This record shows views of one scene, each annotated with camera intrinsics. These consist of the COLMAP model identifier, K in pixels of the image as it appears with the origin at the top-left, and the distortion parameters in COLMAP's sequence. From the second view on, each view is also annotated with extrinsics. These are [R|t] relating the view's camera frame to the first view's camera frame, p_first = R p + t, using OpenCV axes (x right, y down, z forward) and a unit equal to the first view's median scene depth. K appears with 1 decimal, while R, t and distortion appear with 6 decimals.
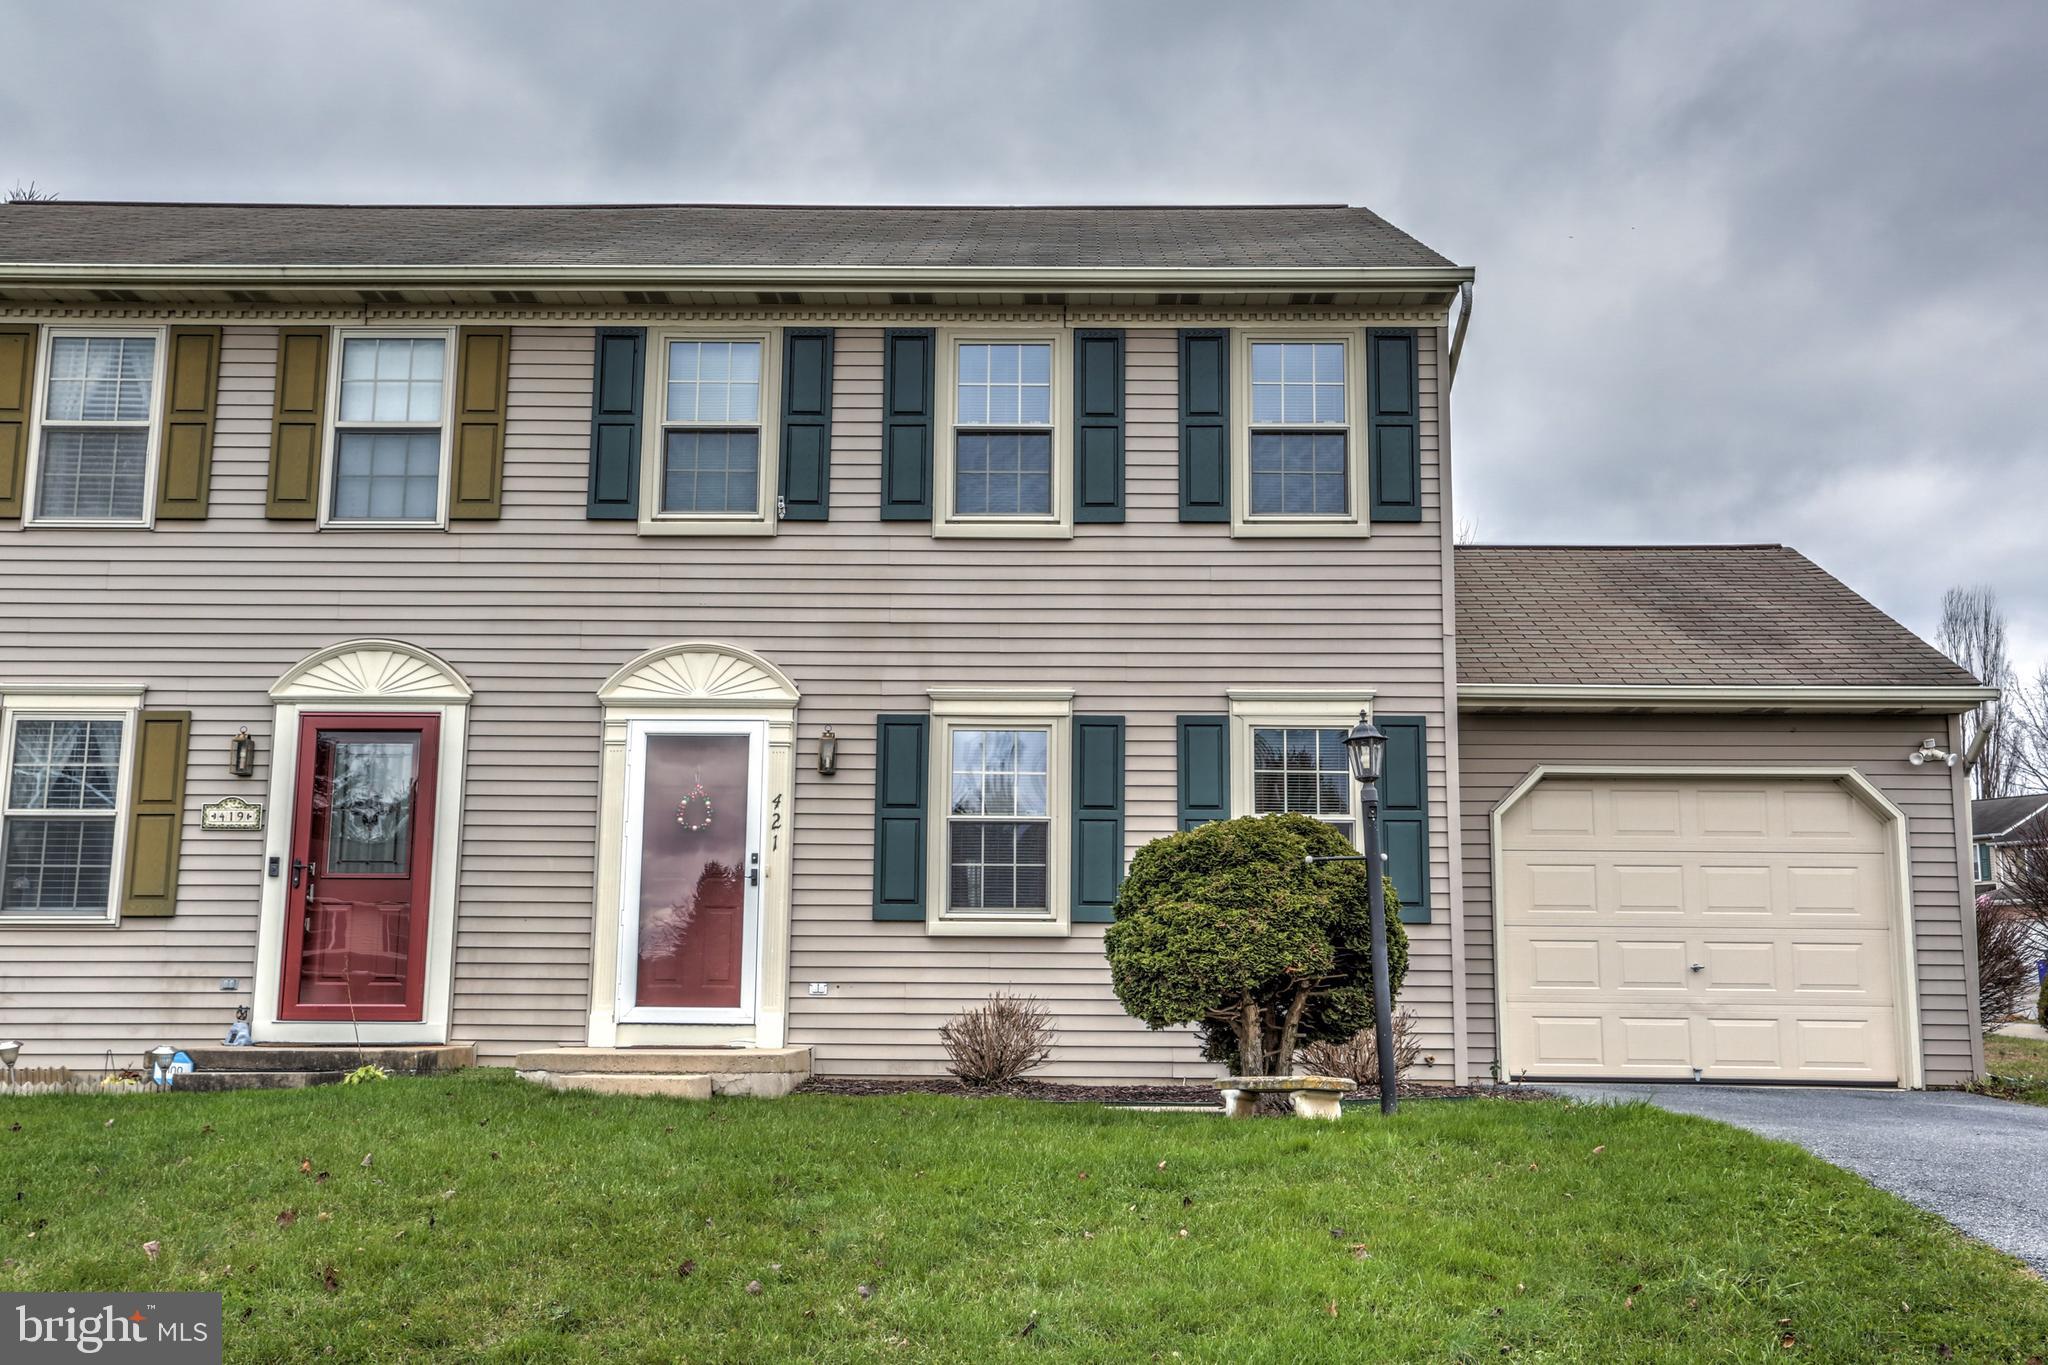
lens RADIAL K [[2169.3, 0, 1024.0], [0, 2169.3, 682.5], [0, 0, 1]] dist [0.020368, 0.013513]
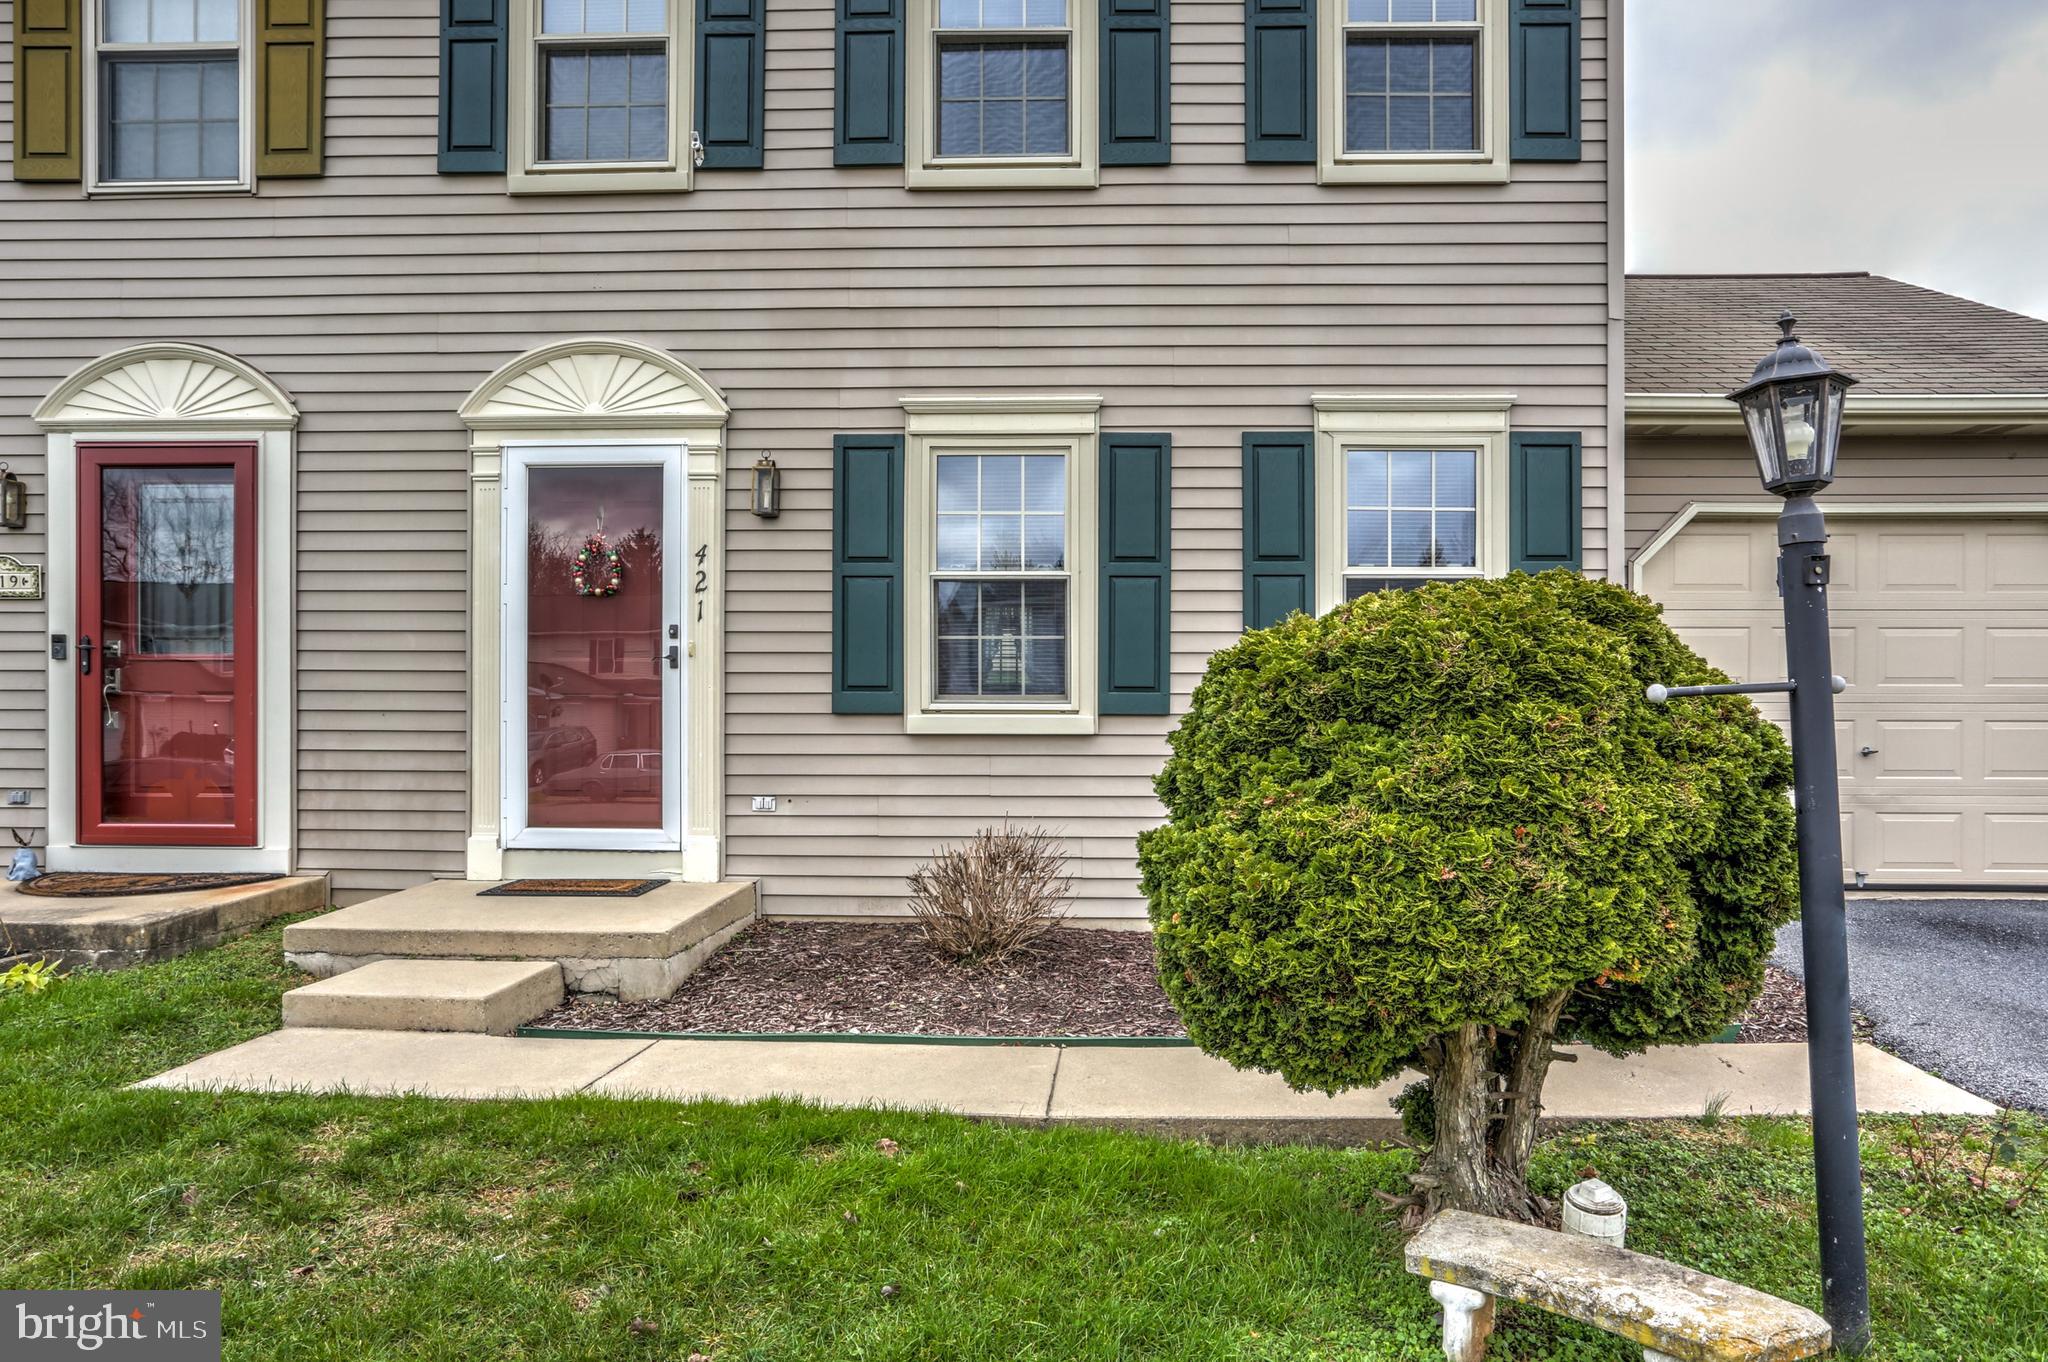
lens RADIAL K [[1298.2, 0, 1101.2], [0, 1298.2, 681.0], [0, 0, 1]] dist [-0.067866, 0.047837]
pose [[0.999973, -0.007399, -0.000100, 0.022404], [0.007328, 0.988314, 0.152254, 0.031226], [-0.001028, -0.152251, 0.988341, 0.556159]]
